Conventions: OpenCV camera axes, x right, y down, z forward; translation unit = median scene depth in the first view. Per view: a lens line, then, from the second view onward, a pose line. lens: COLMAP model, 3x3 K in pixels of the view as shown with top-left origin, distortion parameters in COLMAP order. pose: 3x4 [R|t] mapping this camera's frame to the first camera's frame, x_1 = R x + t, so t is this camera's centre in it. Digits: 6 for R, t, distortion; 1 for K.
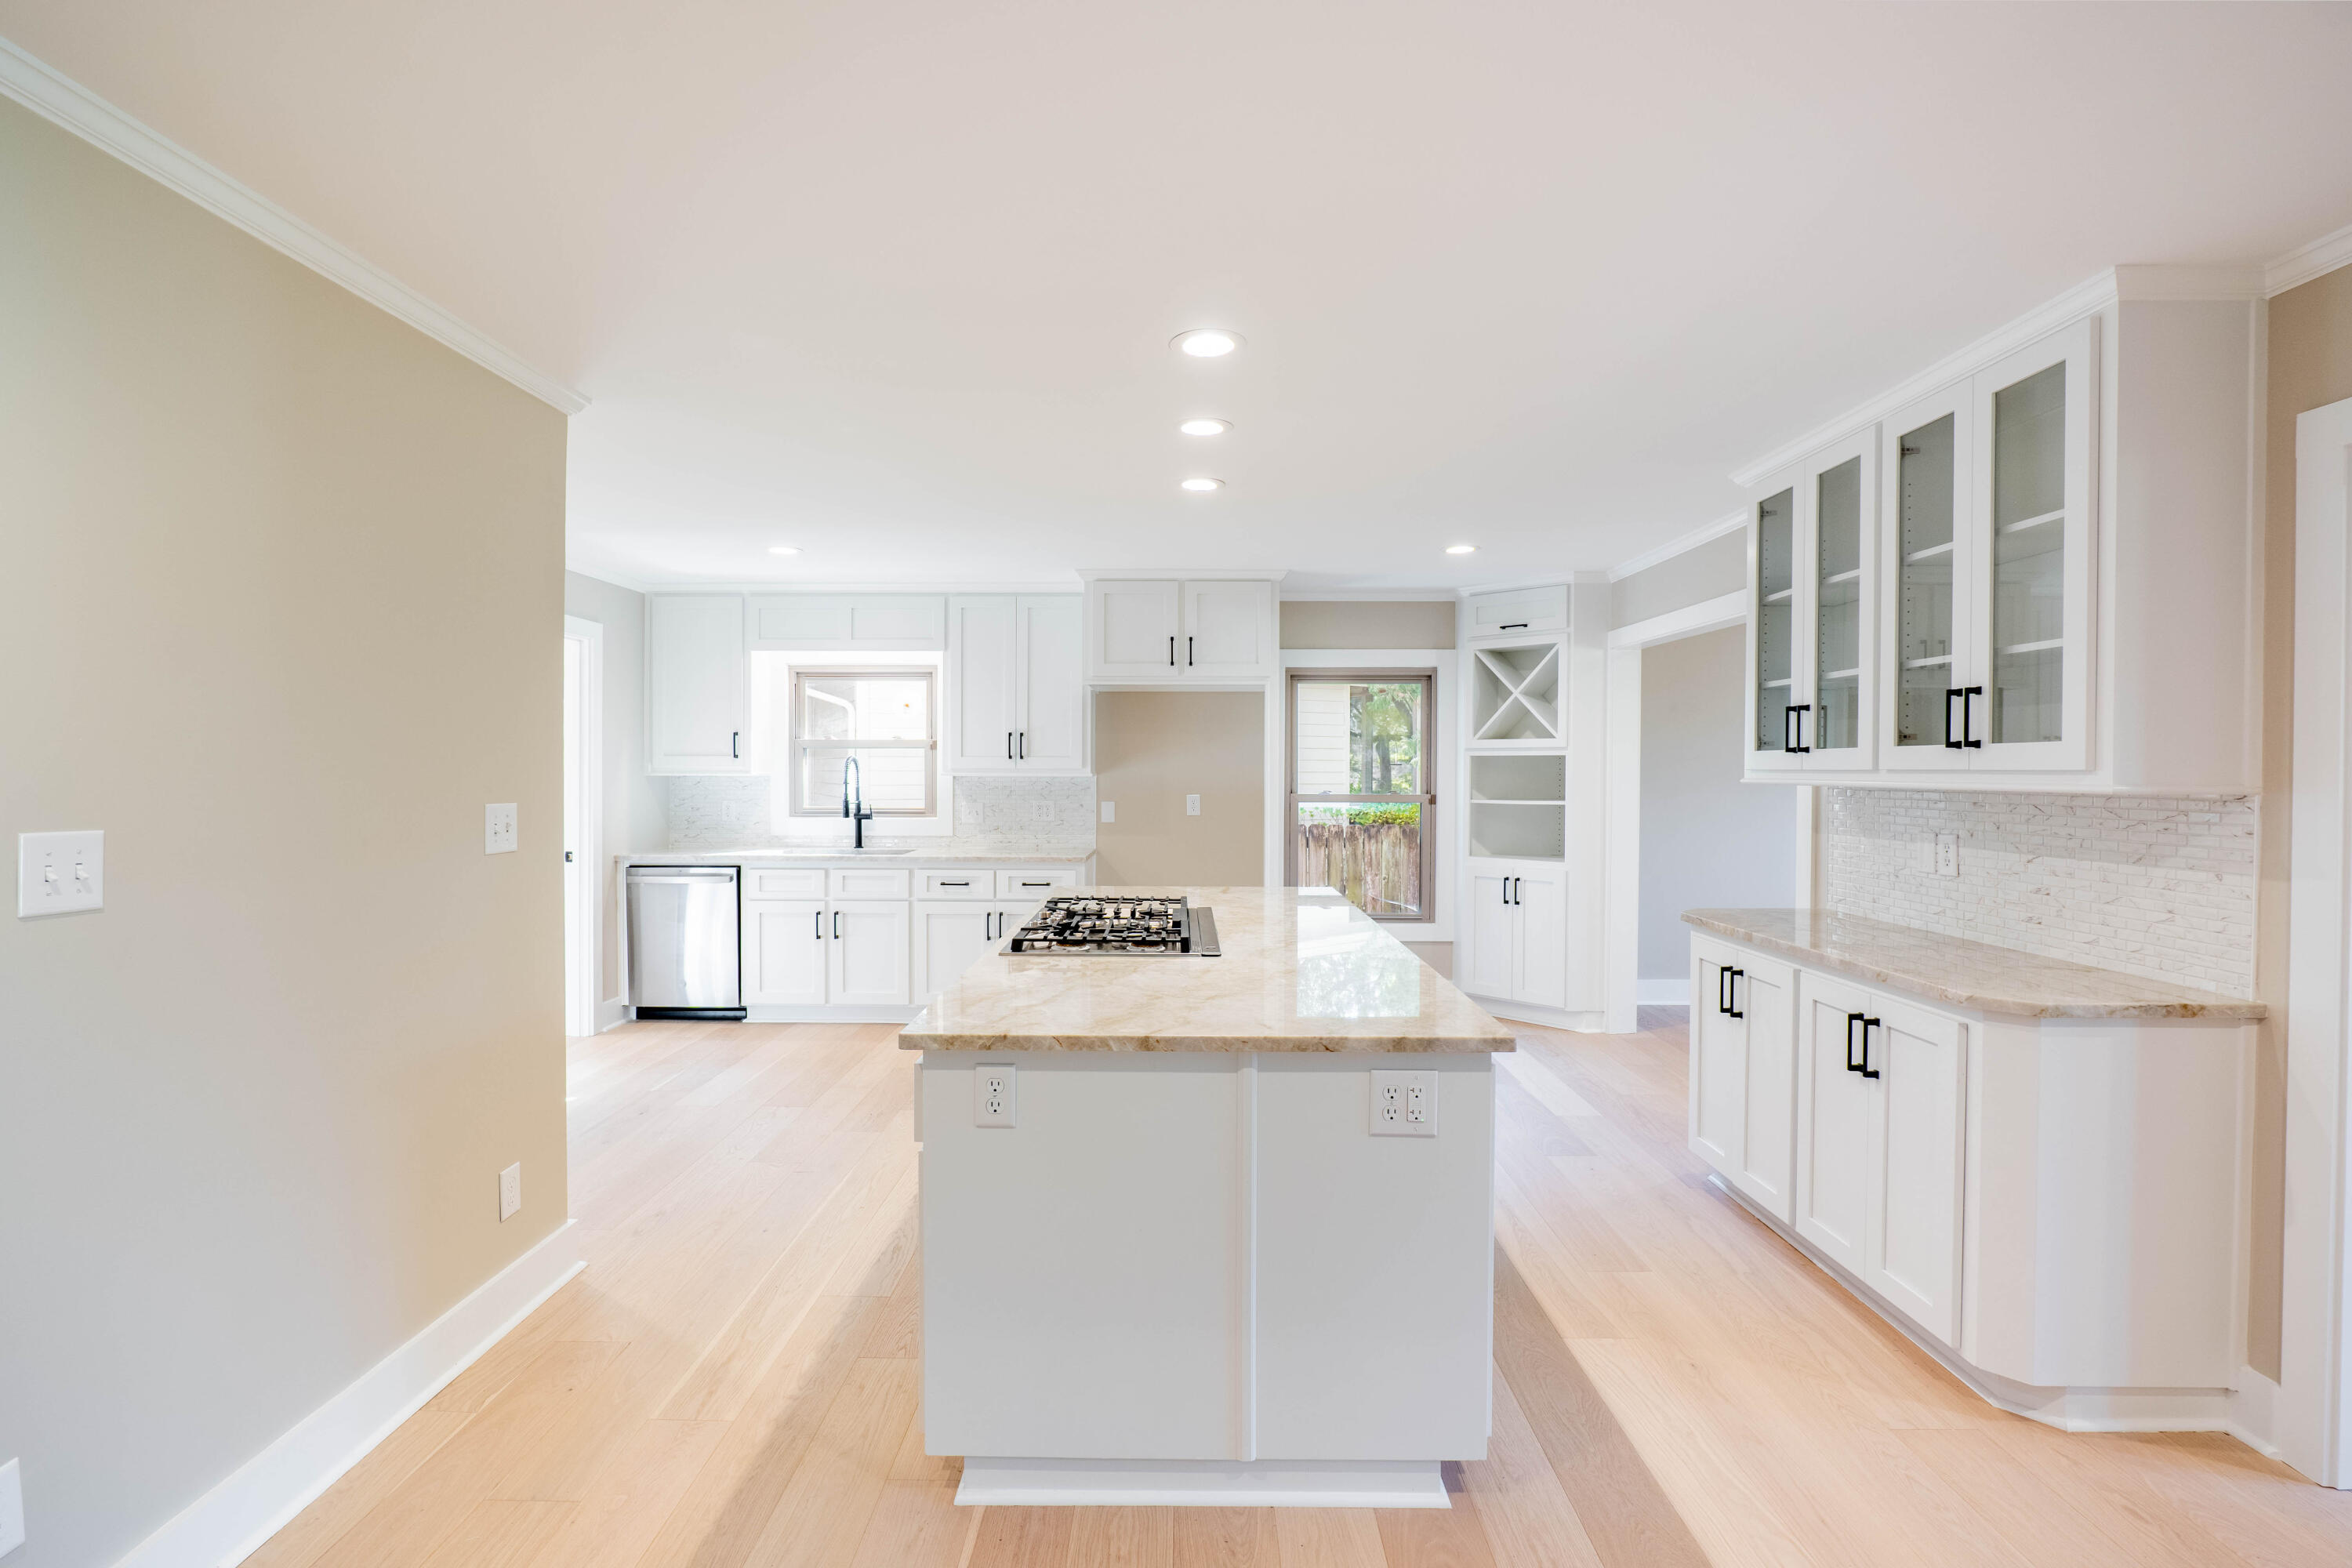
lens RADIAL K [[1100.4, 0, 1164.4], [0, 1100.4, 790.2], [0, 0, 1]] dist [-0.018291, 0.000916]
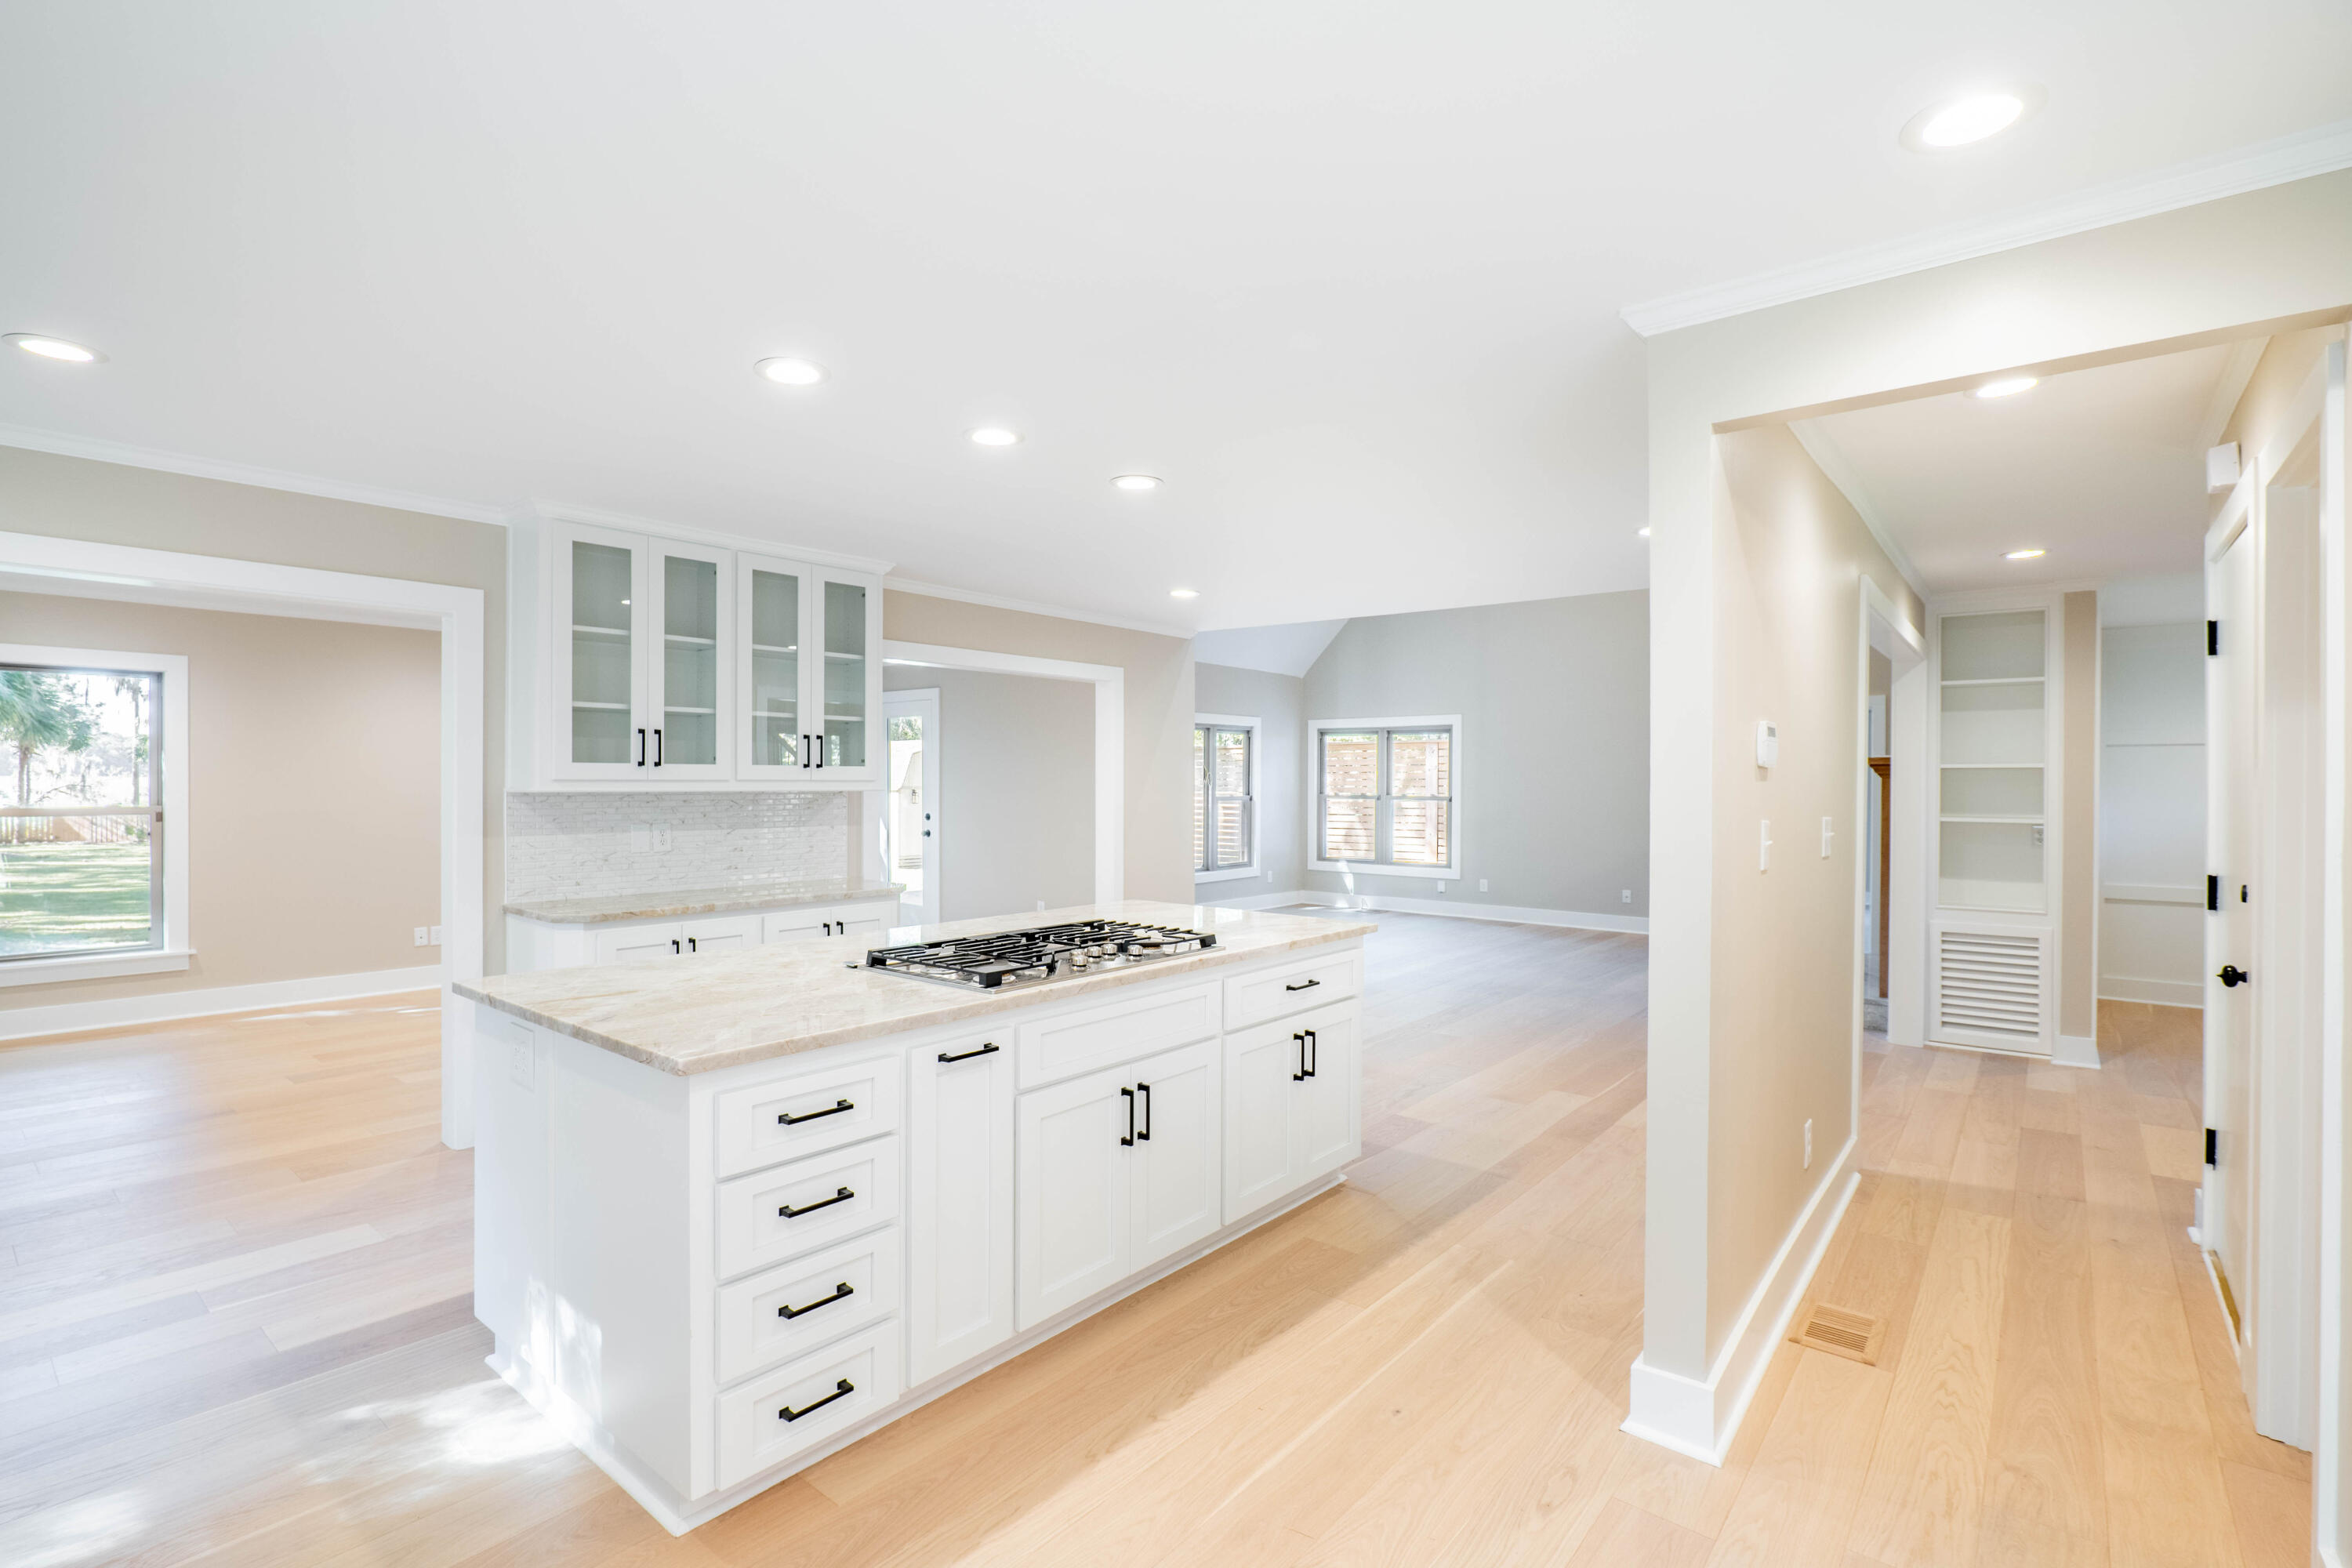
lens RADIAL K [[1100.4, 0, 1176.0], [0, 1100.4, 785.1], [0, 0, 1]] dist [-0.018291, 0.000916]
pose [[-0.791302, -0.010185, 0.611340, -0.346644], [0.003283, 0.999776, 0.020907, -0.018677], [-0.611416, 0.018551, -0.791092, 0.833625]]
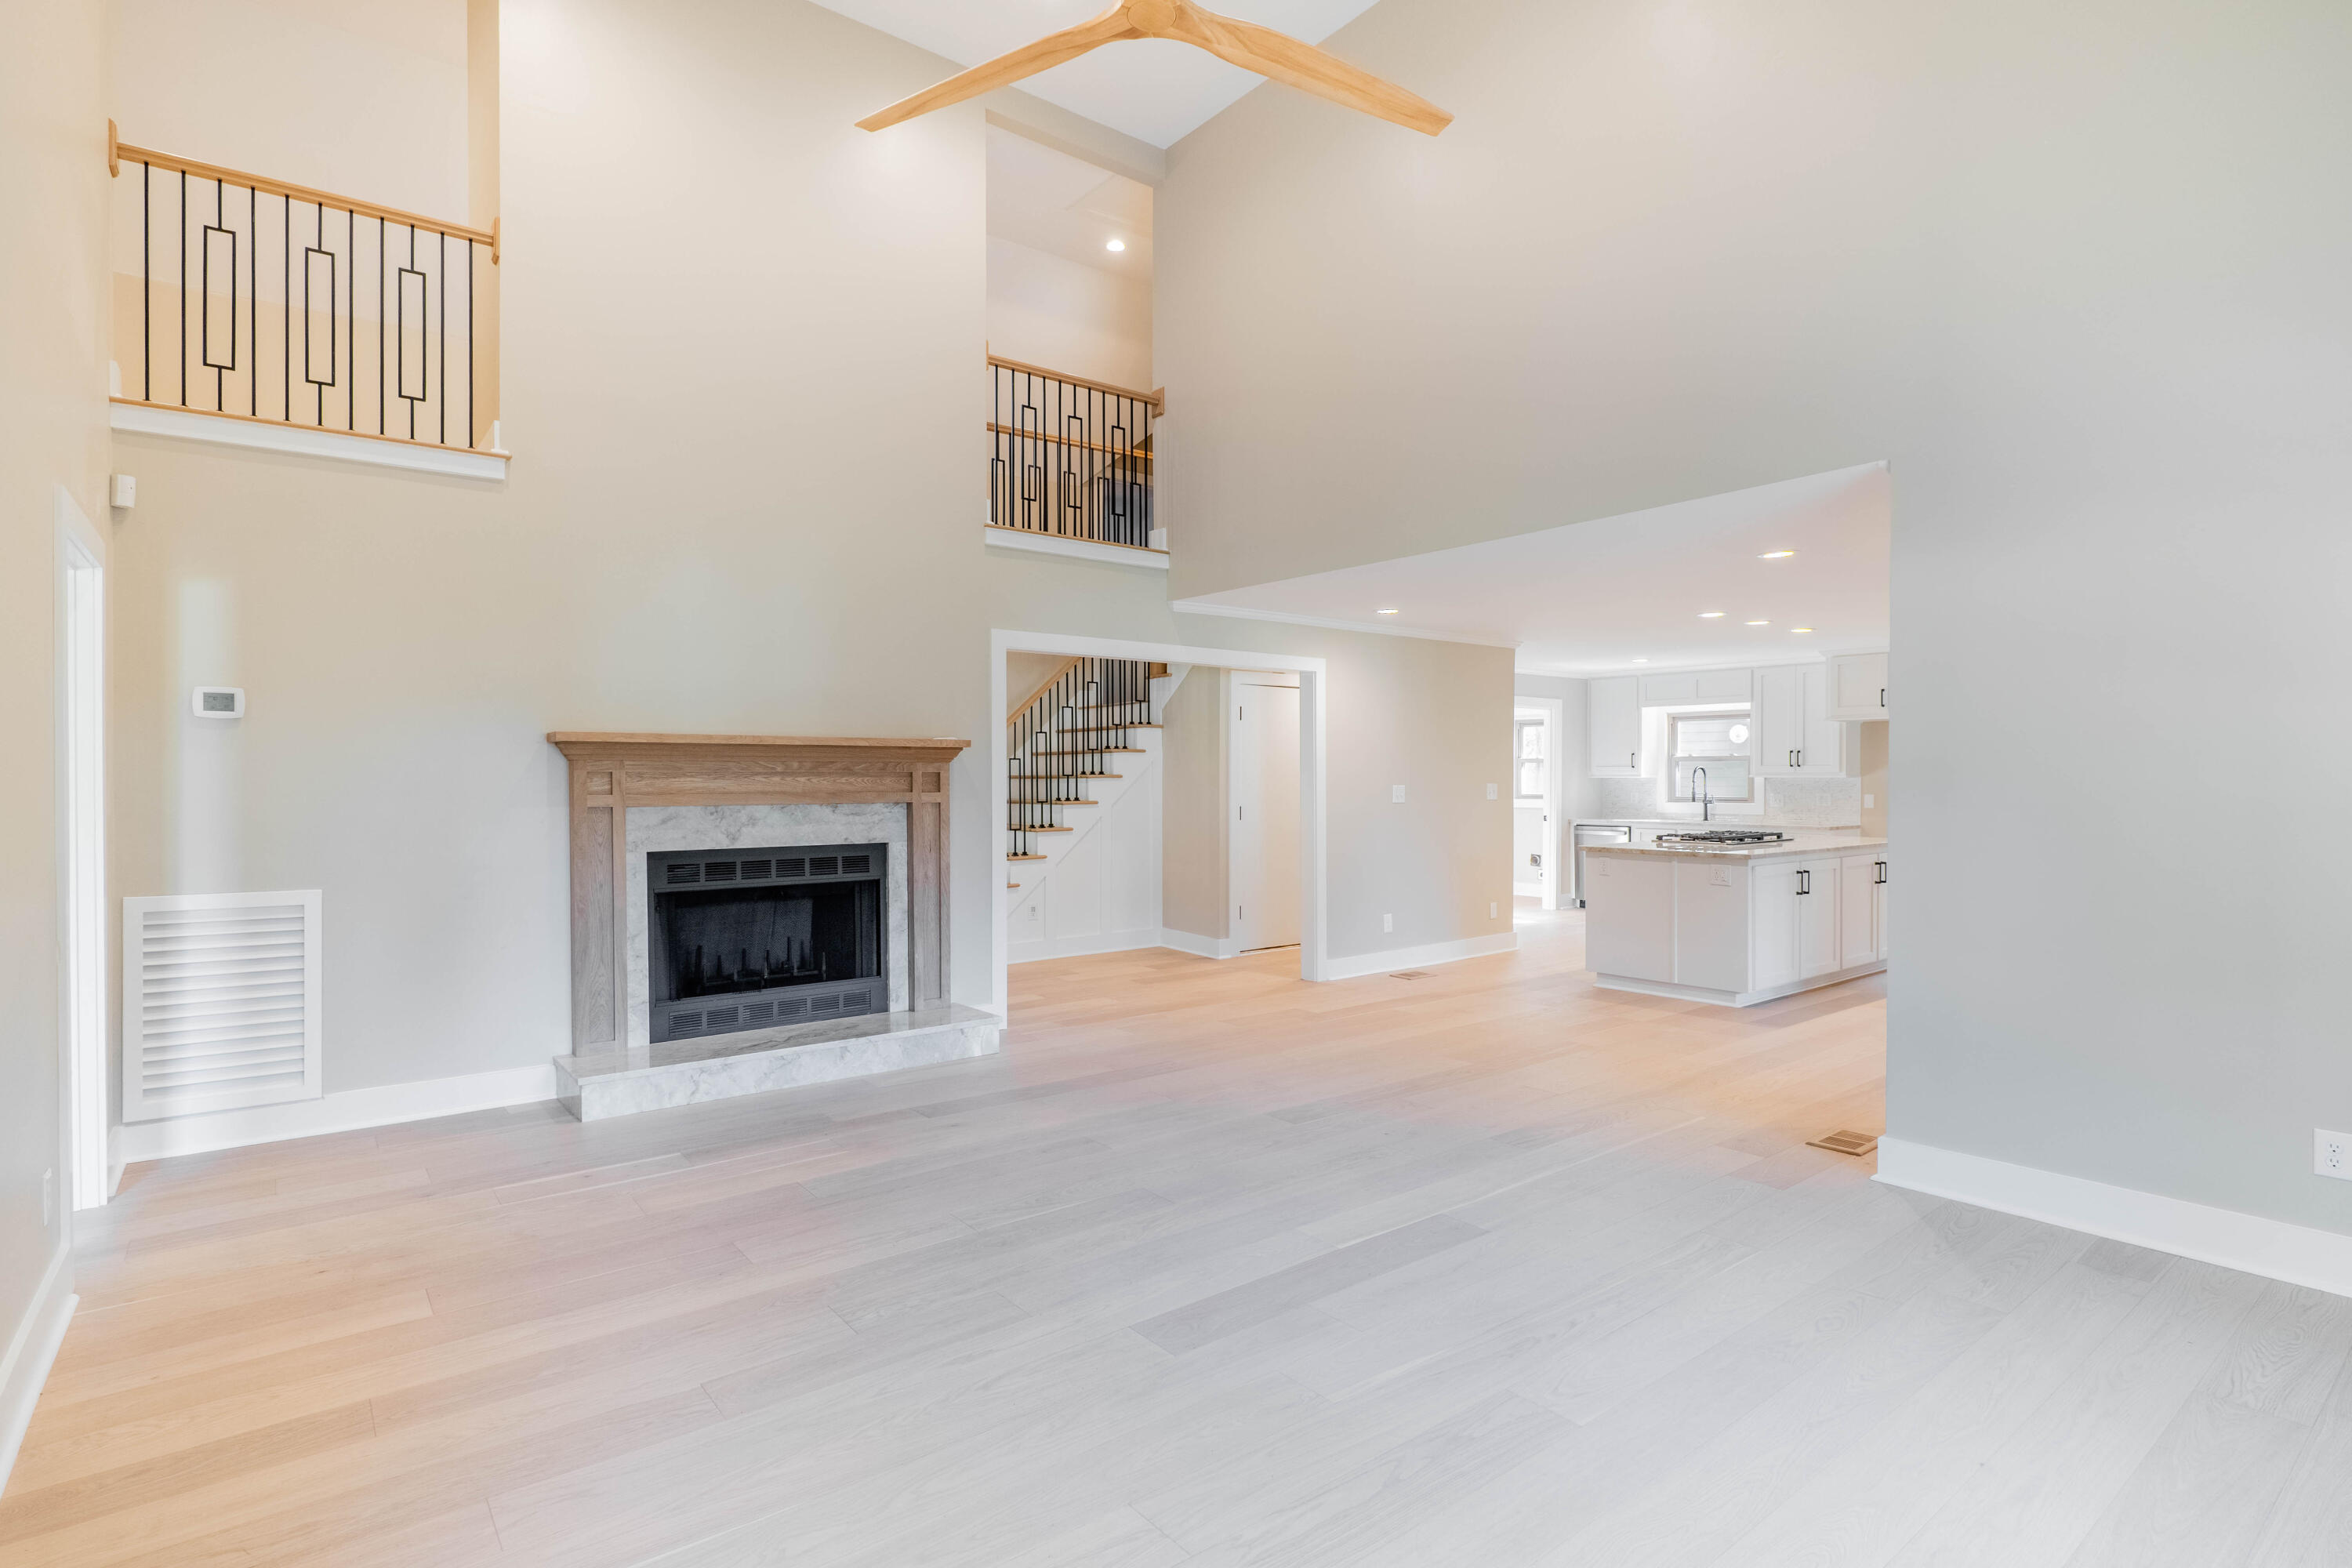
lens RADIAL K [[1100.4, 0, 1166.1], [0, 1100.4, 785.1], [0, 0, 1]] dist [-0.018291, 0.000916]
pose [[0.620347, 0.003622, -0.784319, 0.594333], [-0.013011, 0.999899, -0.005673, 0.021137], [0.784220, 0.013724, 0.620332, -0.779500]]
